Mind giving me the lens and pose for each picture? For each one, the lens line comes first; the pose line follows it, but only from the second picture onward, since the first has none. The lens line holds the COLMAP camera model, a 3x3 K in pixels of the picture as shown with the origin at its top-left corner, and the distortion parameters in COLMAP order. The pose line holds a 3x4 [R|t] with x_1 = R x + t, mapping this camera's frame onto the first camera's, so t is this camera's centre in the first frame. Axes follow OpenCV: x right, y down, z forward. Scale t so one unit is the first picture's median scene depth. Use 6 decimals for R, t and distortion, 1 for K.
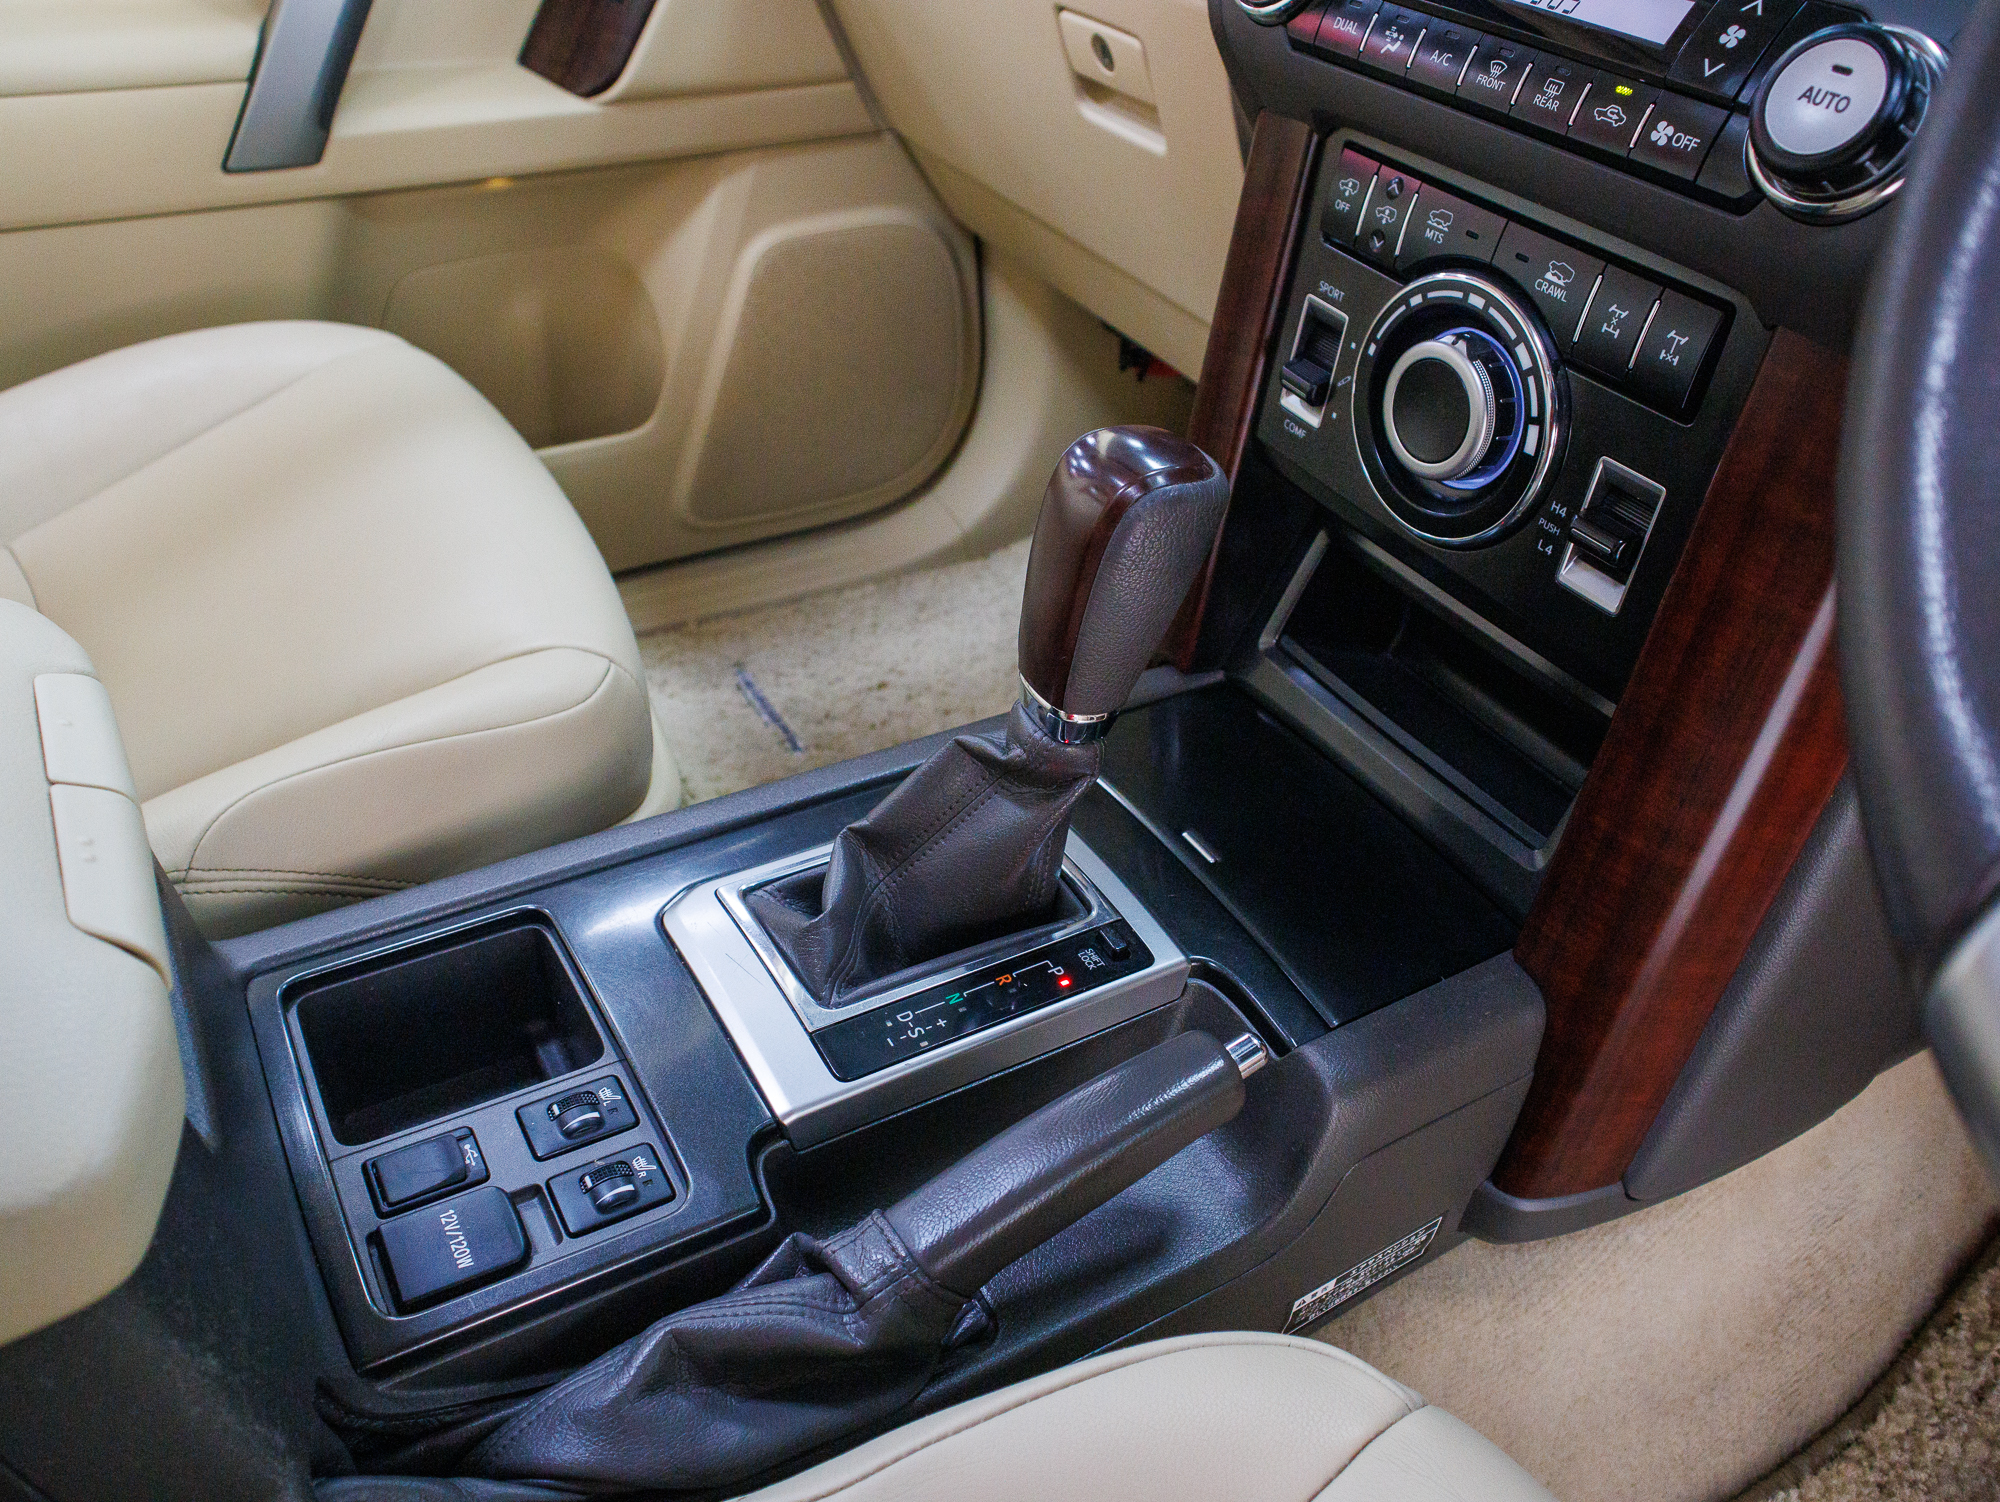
lens RADIAL K [[1561.4, 0, 988.0], [0, 1561.4, 757.6], [0, 0, 1]] dist [-0.126996, 0.084081]
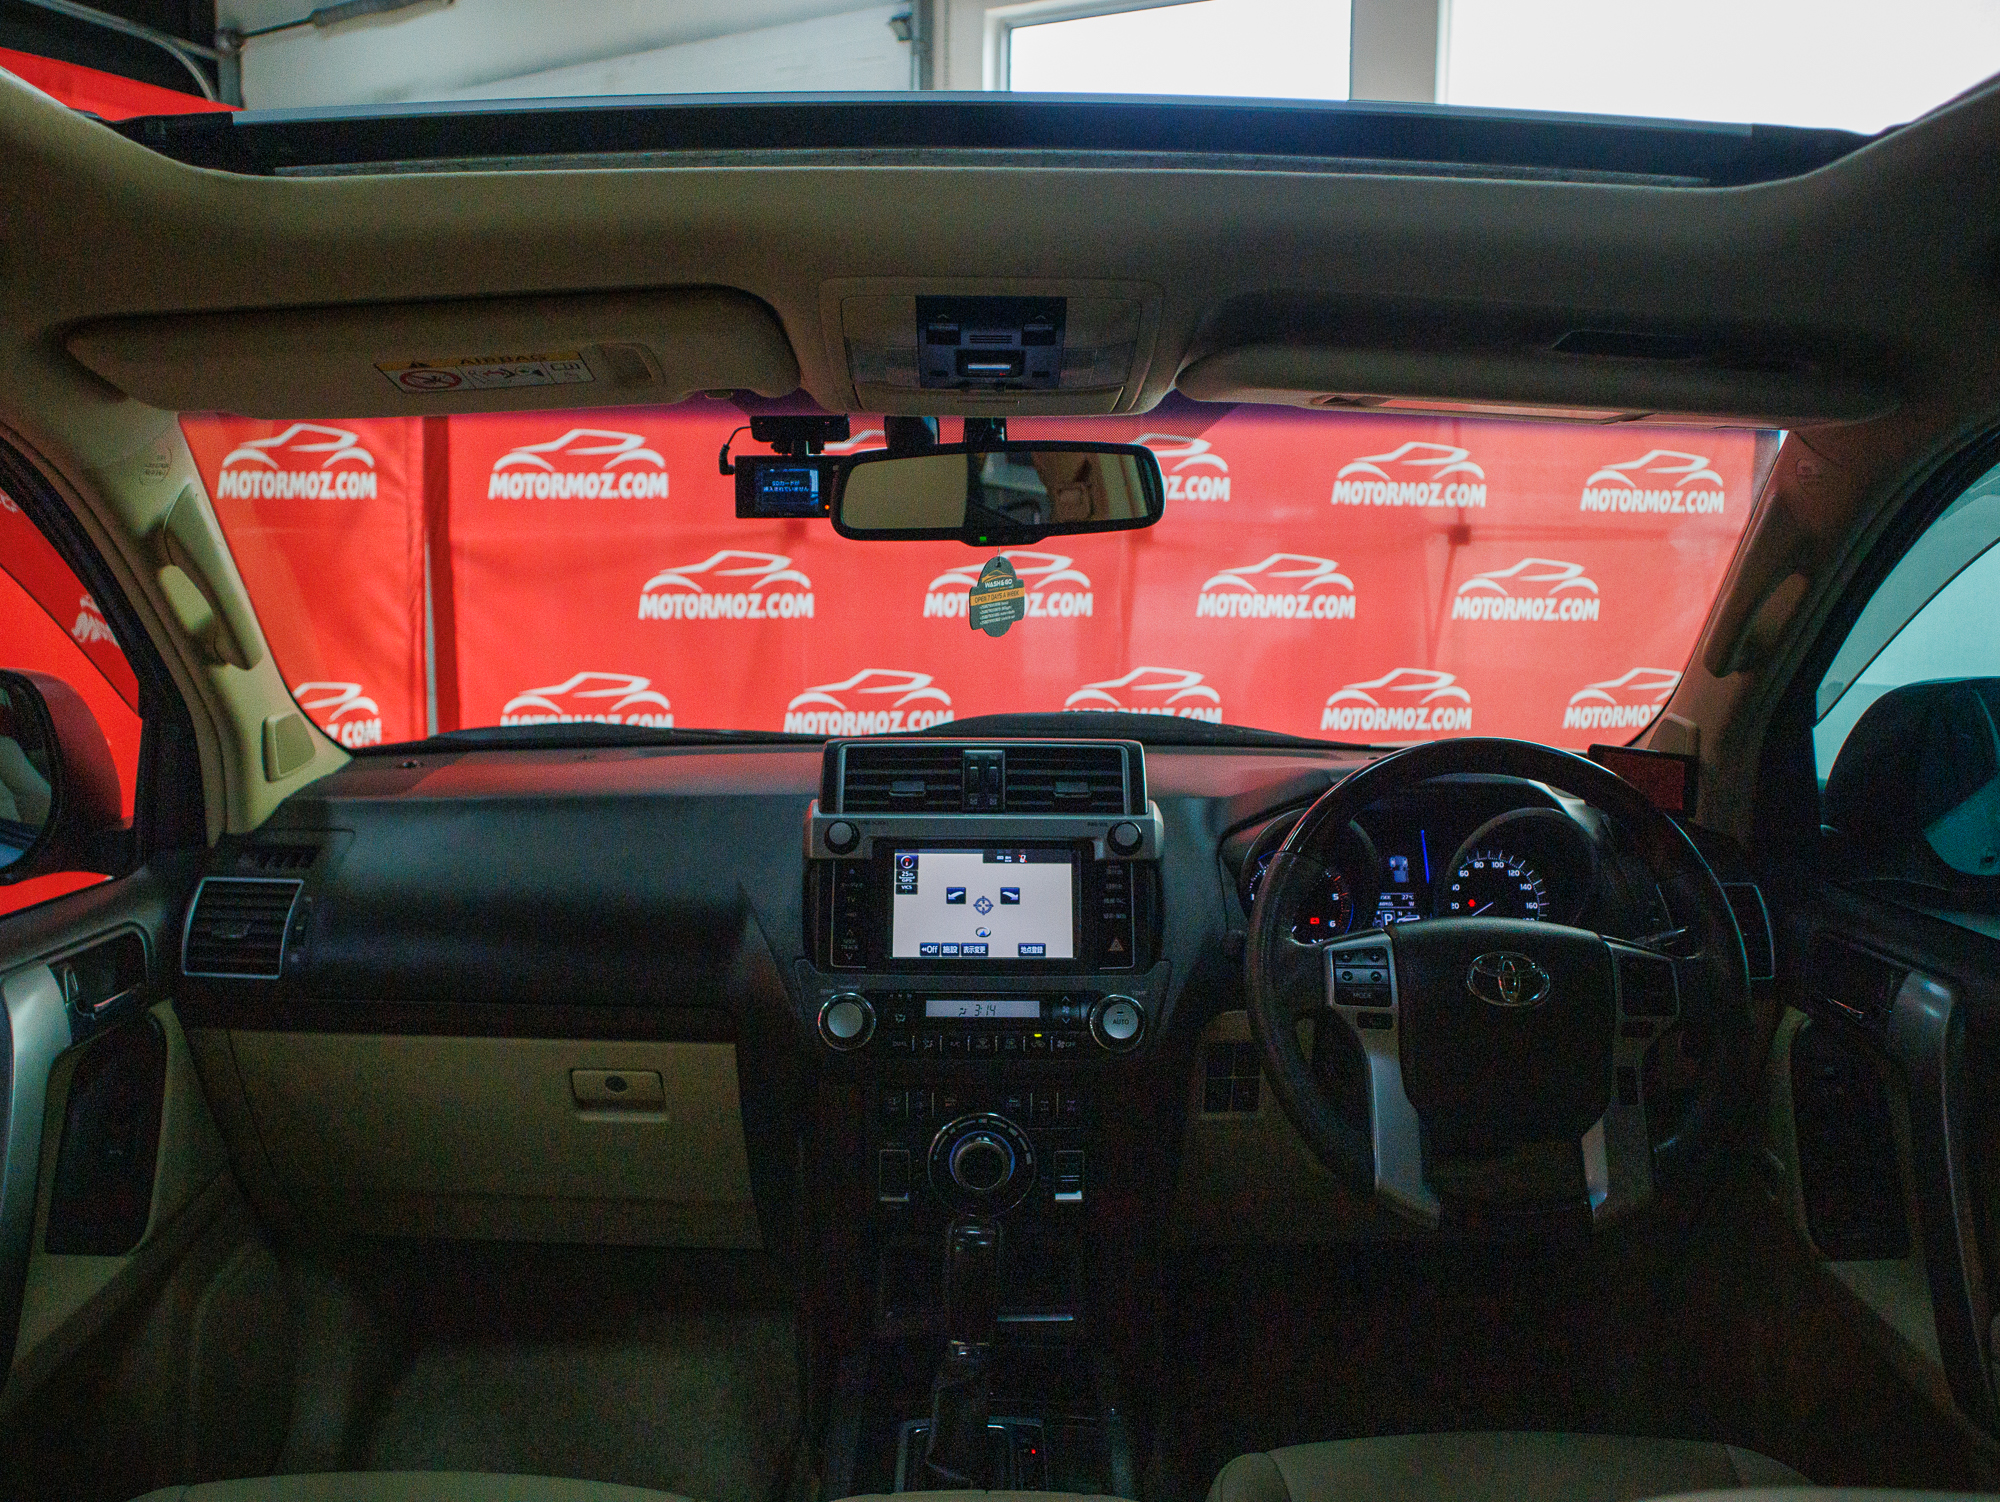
lens RADIAL K [[1561.4, 0, 988.0], [0, 1561.4, 757.6], [0, 0, 1]] dist [-0.126996, 0.084081]
pose [[0.493671, -0.185696, 0.849592, -1.702498], [0.537858, 0.832876, -0.130489, -0.448243], [-0.683373, 0.521378, 0.511044, -0.616964]]
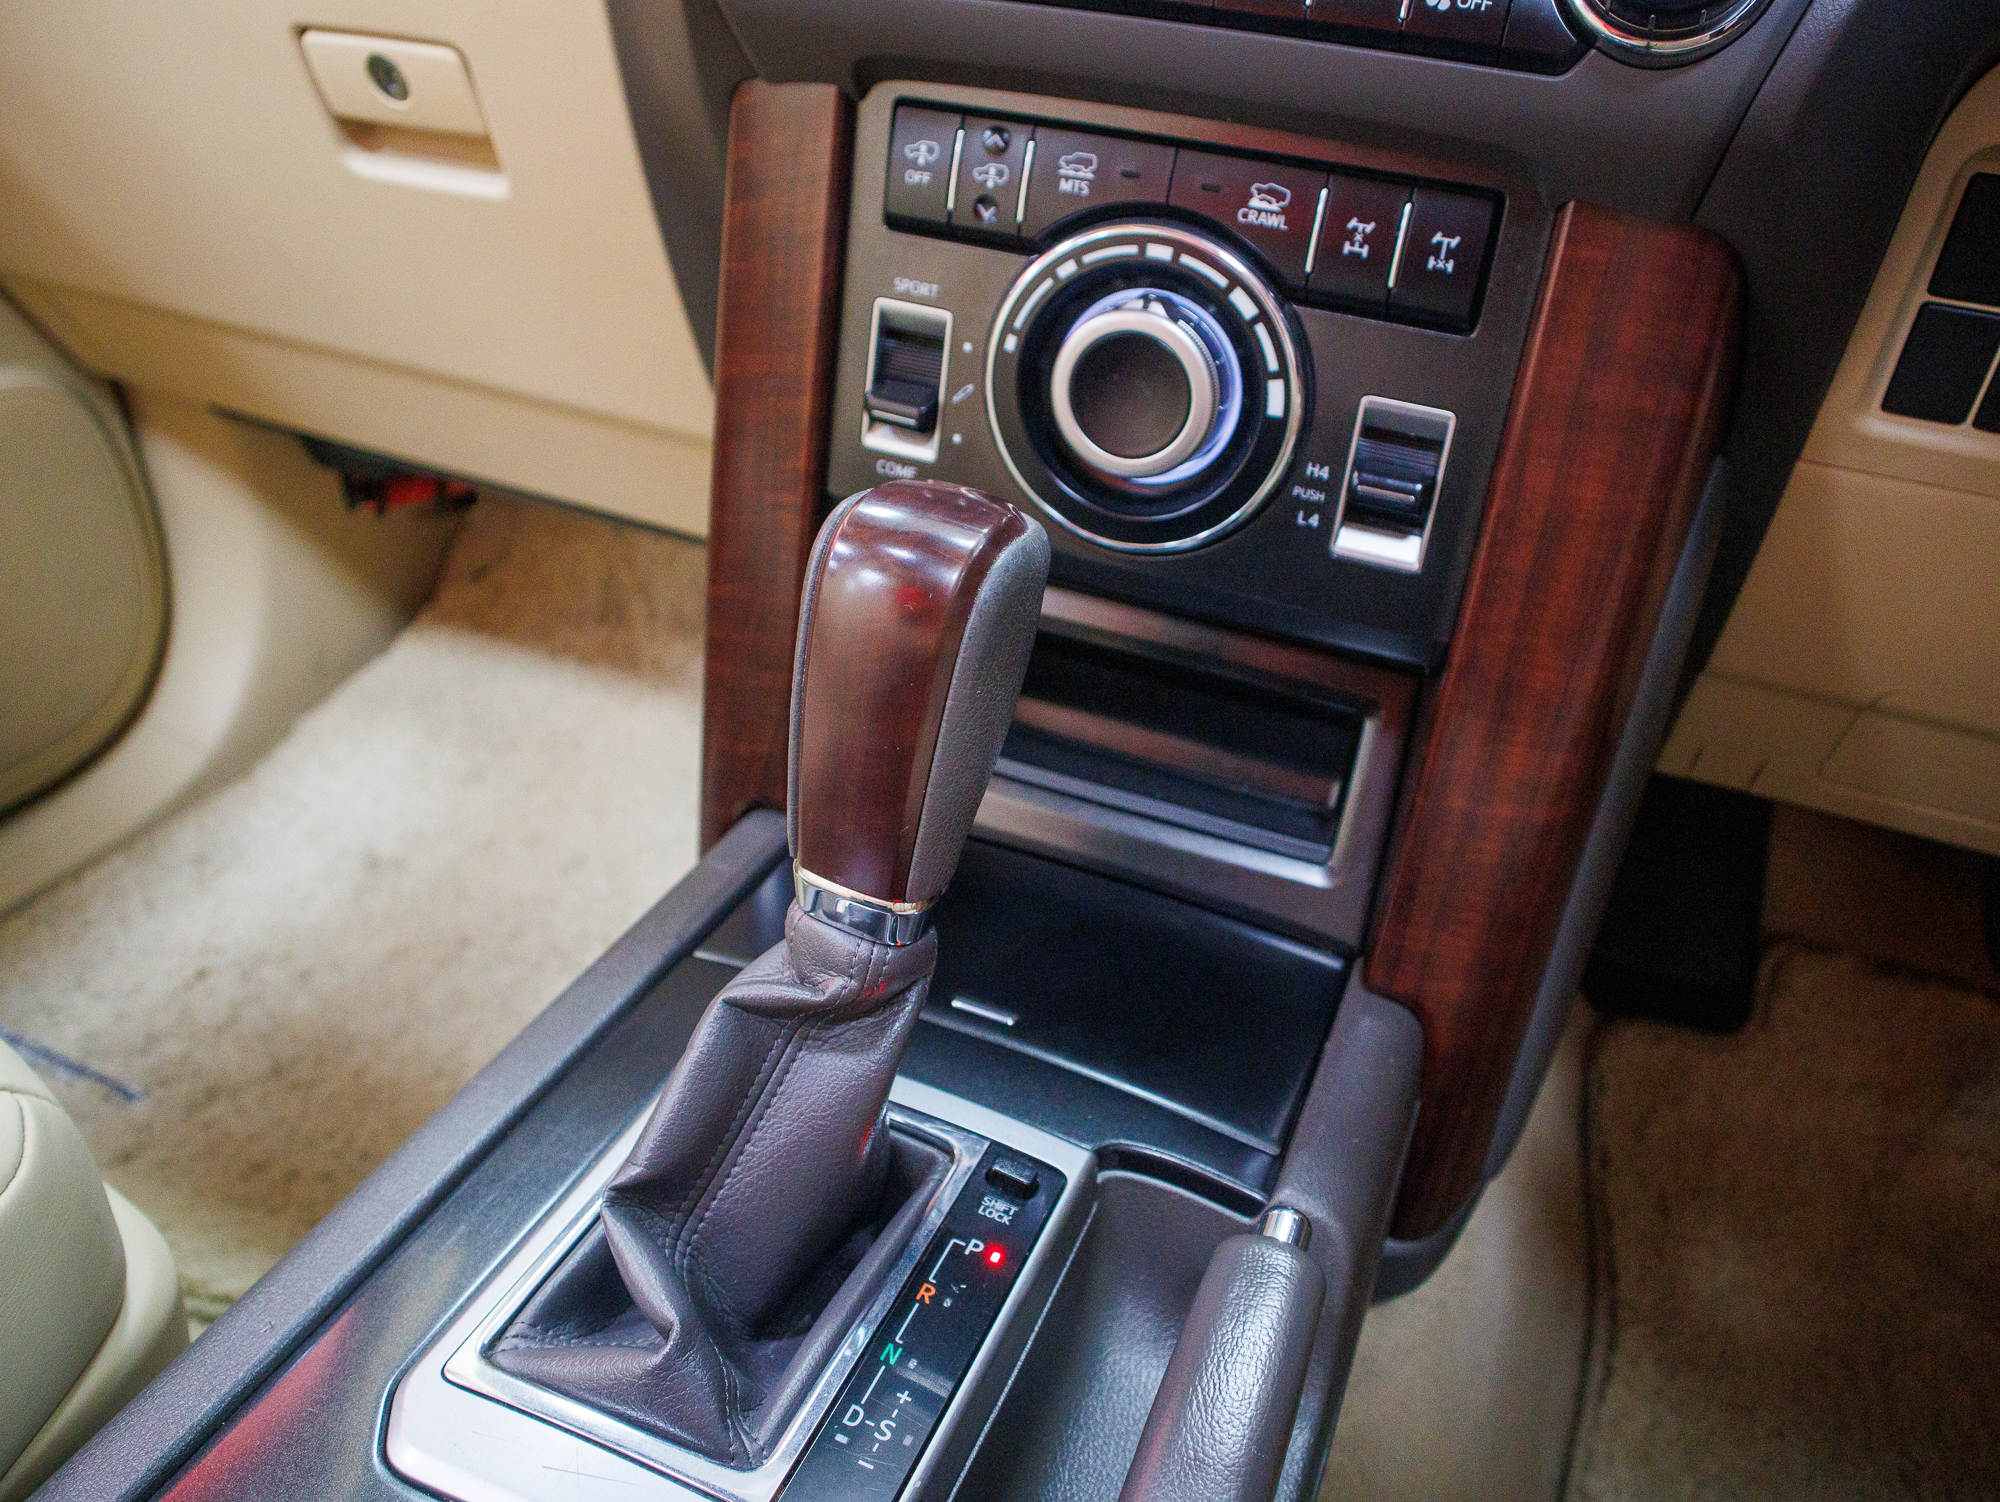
lens RADIAL K [[1561.4, 0, 988.0], [0, 1561.4, 757.6], [0, 0, 1]] dist [-0.126996, 0.084081]
pose [[0.798650, -0.302319, 0.520348, -0.258432], [0.333232, 0.942160, 0.035932, -0.100837], [-0.501114, 0.144699, 0.853198, 0.370812]]
